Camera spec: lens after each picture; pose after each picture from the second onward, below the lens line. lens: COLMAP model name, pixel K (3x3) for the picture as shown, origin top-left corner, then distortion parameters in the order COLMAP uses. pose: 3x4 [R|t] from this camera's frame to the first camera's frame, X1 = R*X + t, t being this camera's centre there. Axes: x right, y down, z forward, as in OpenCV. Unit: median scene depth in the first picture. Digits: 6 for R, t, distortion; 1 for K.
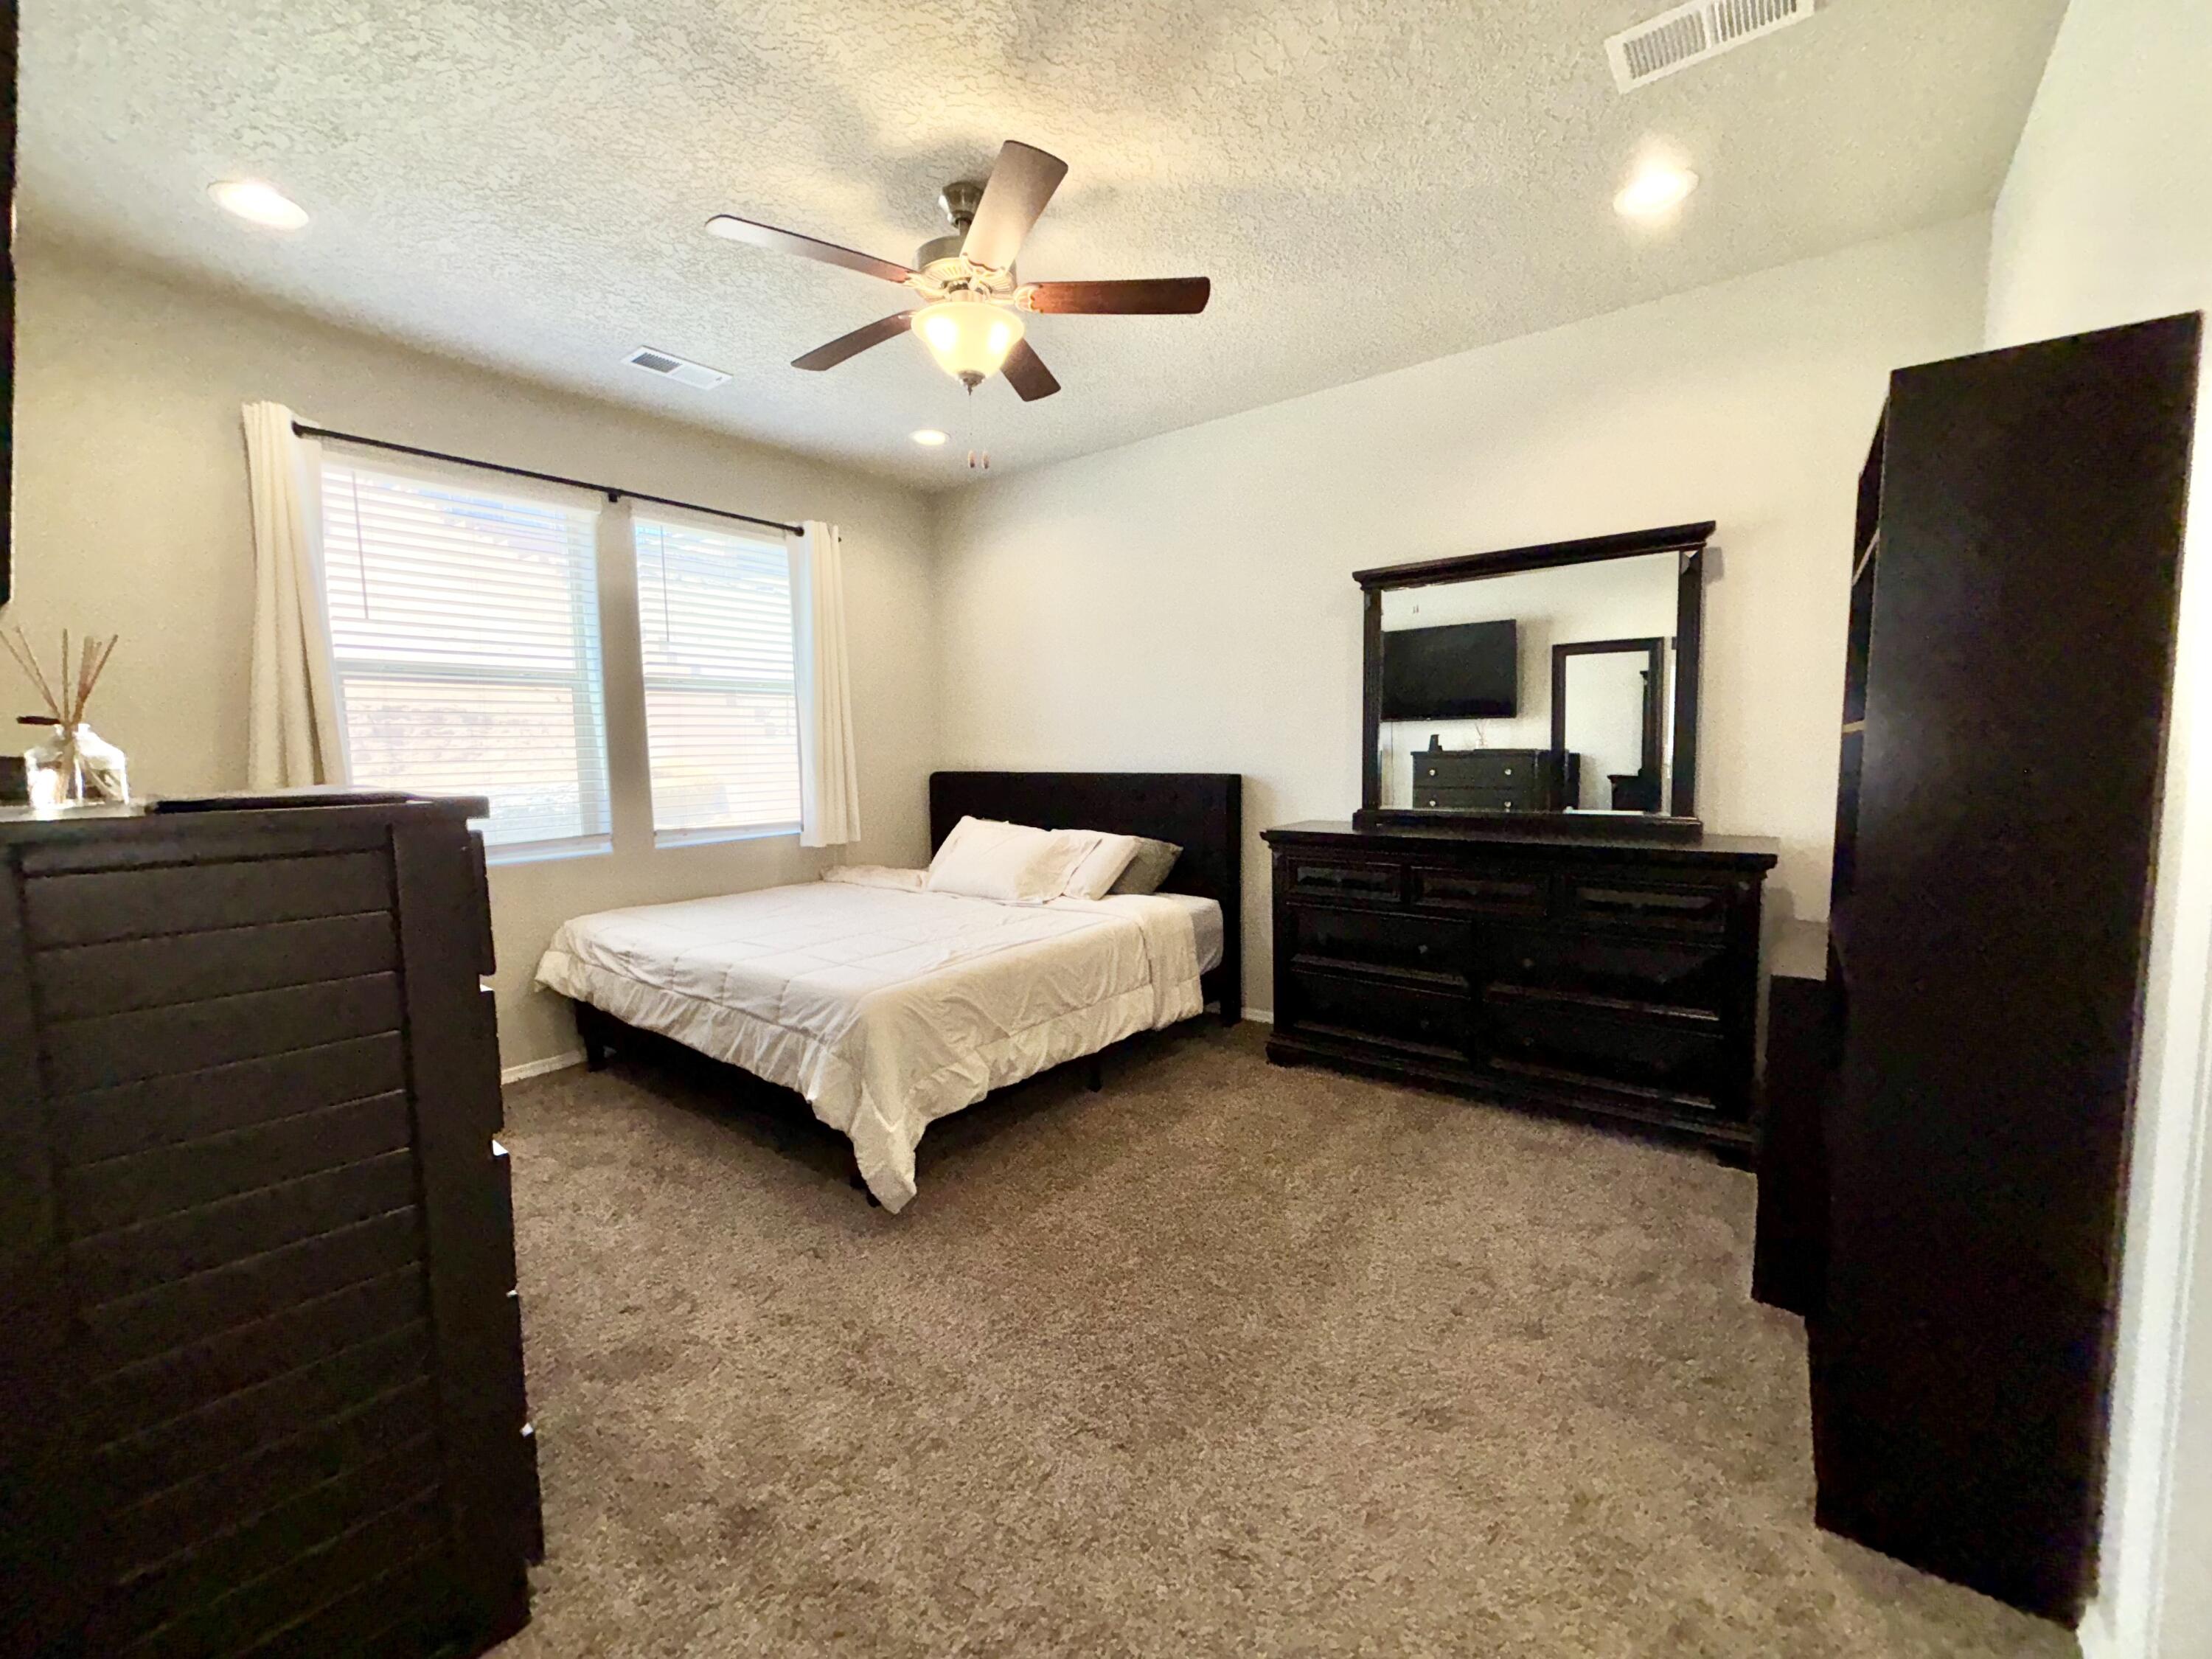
lens RADIAL K [[891.2, 0, 1112.3], [0, 891.2, 836.5], [0, 0, 1]] dist [0.004426, -0.000829]
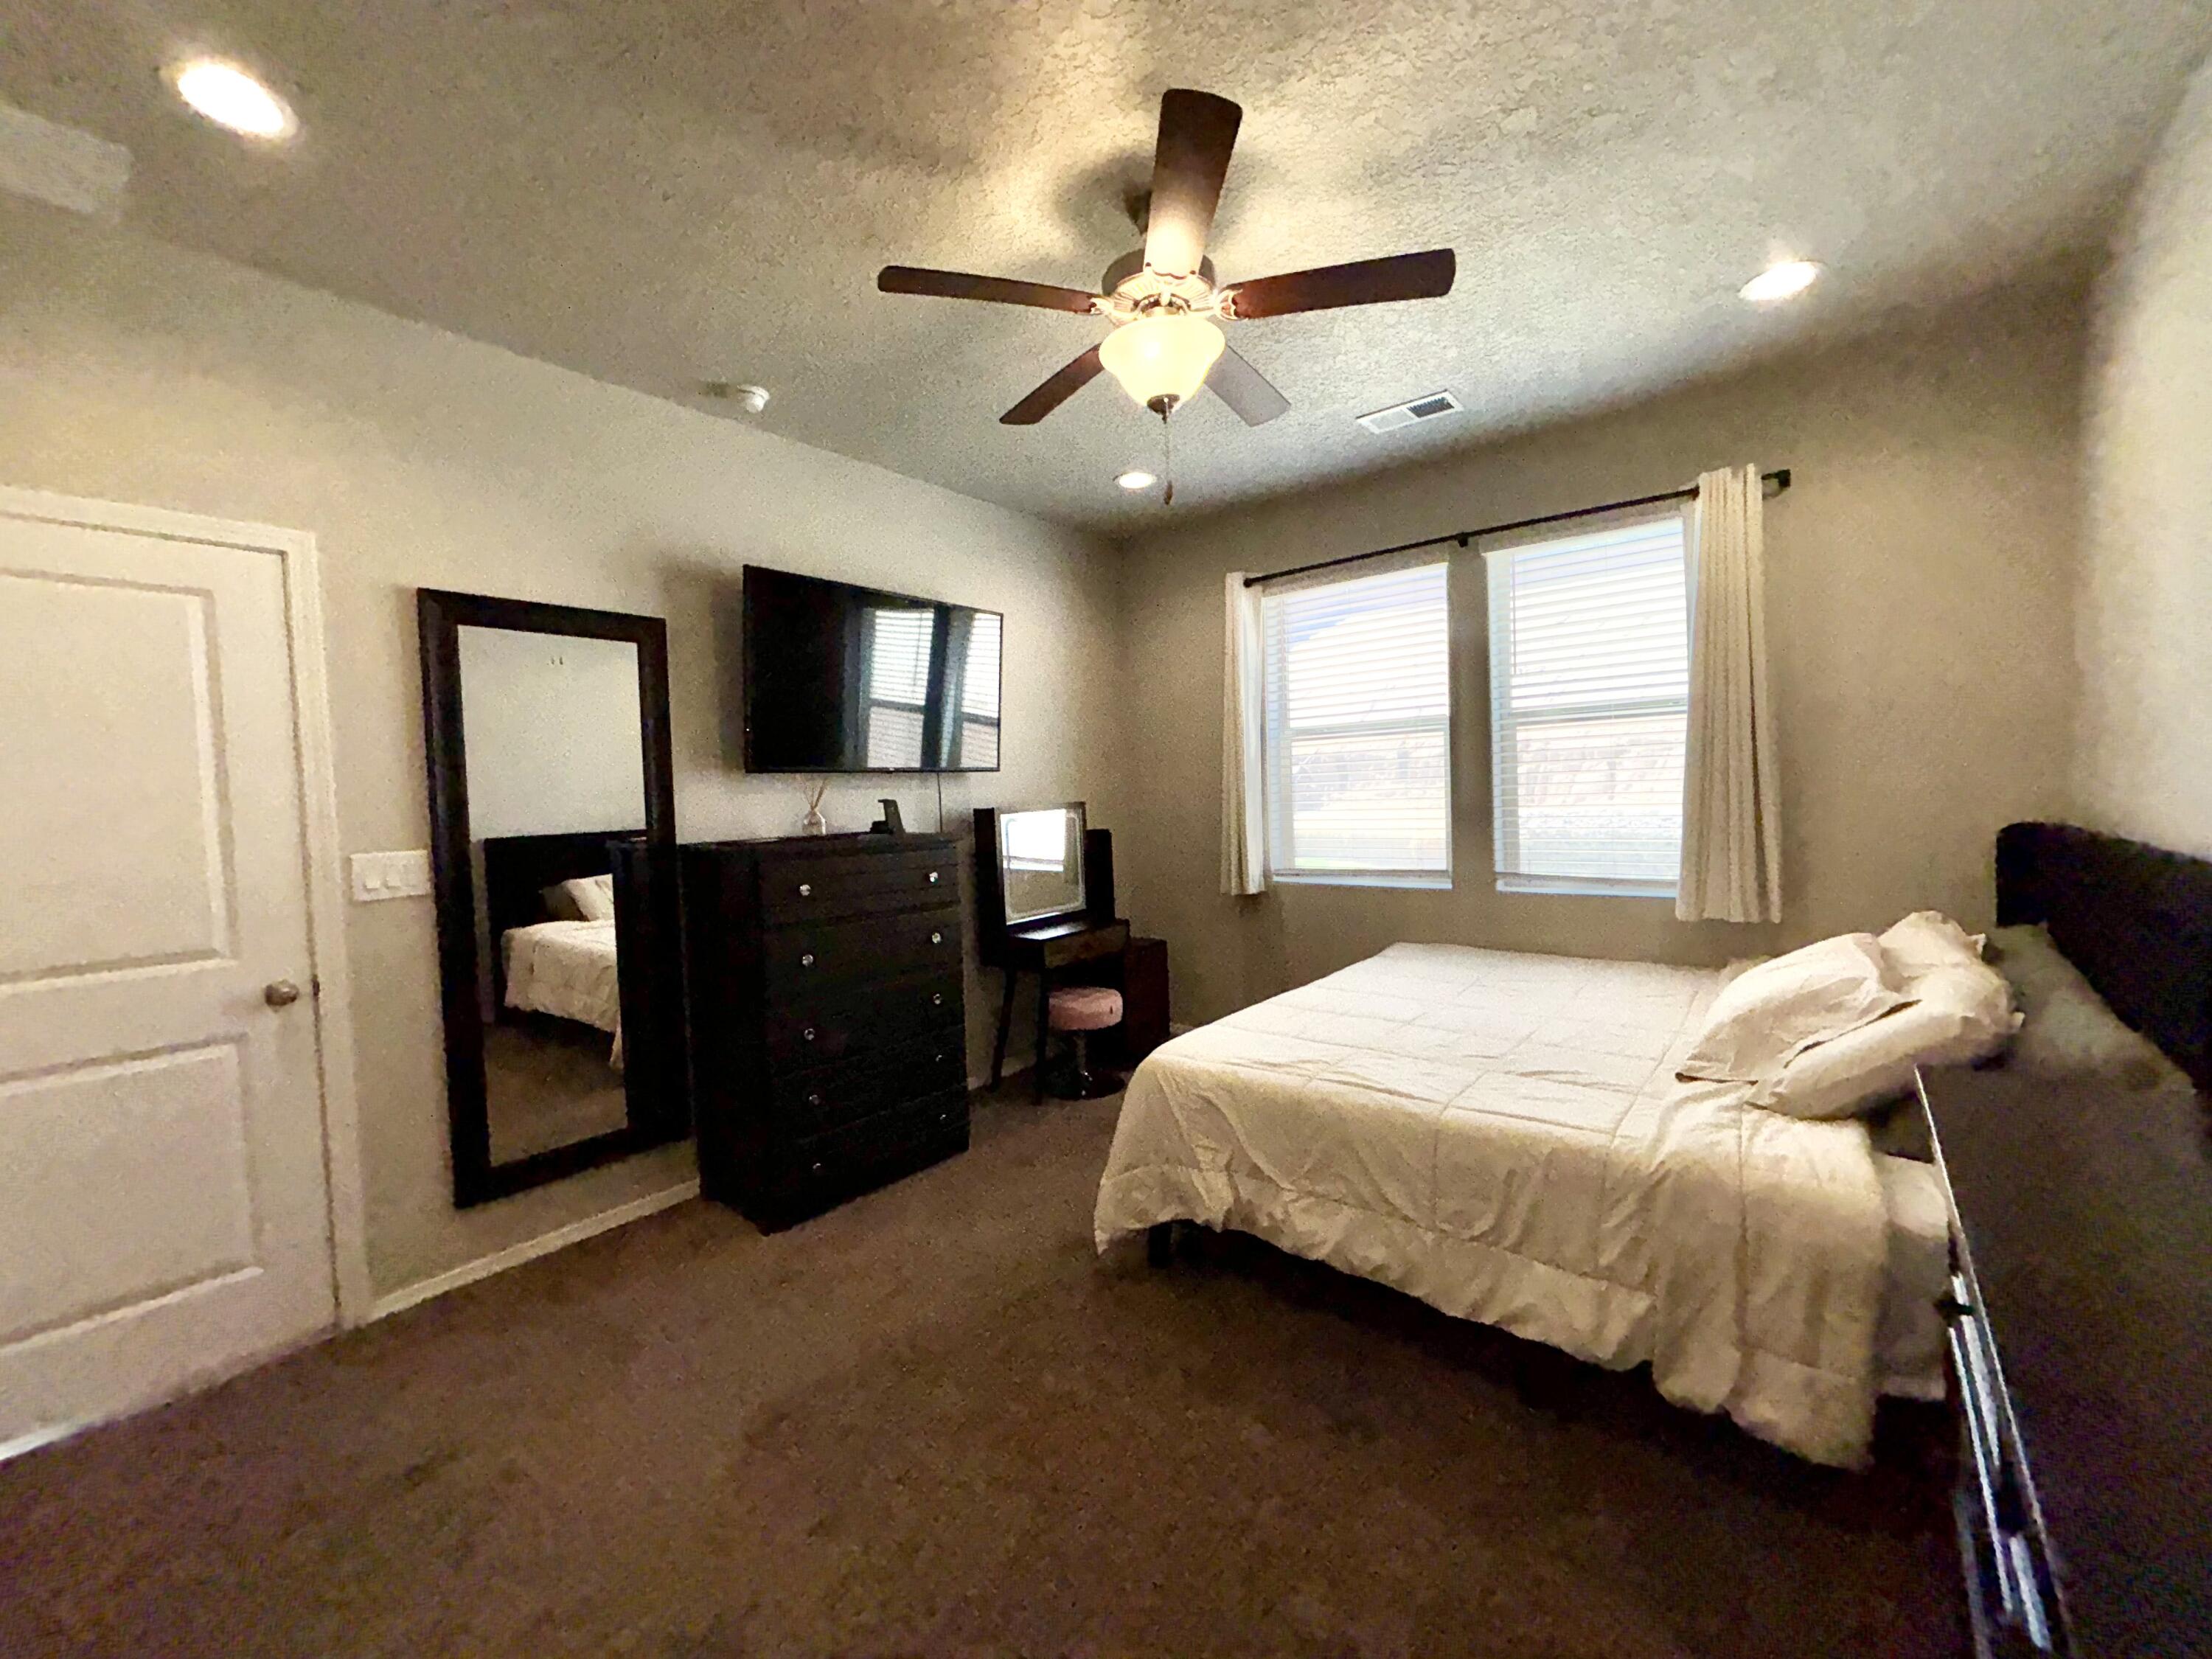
lens RADIAL K [[891.2, 0, 1117.8], [0, 891.2, 820.4], [0, 0, 1]] dist [0.004426, -0.000829]
pose [[-0.017310, 0.042113, -0.998963, 0.476761], [-0.068559, 0.996711, 0.043206, -0.081399], [0.997497, 0.069235, -0.014366, 0.644282]]
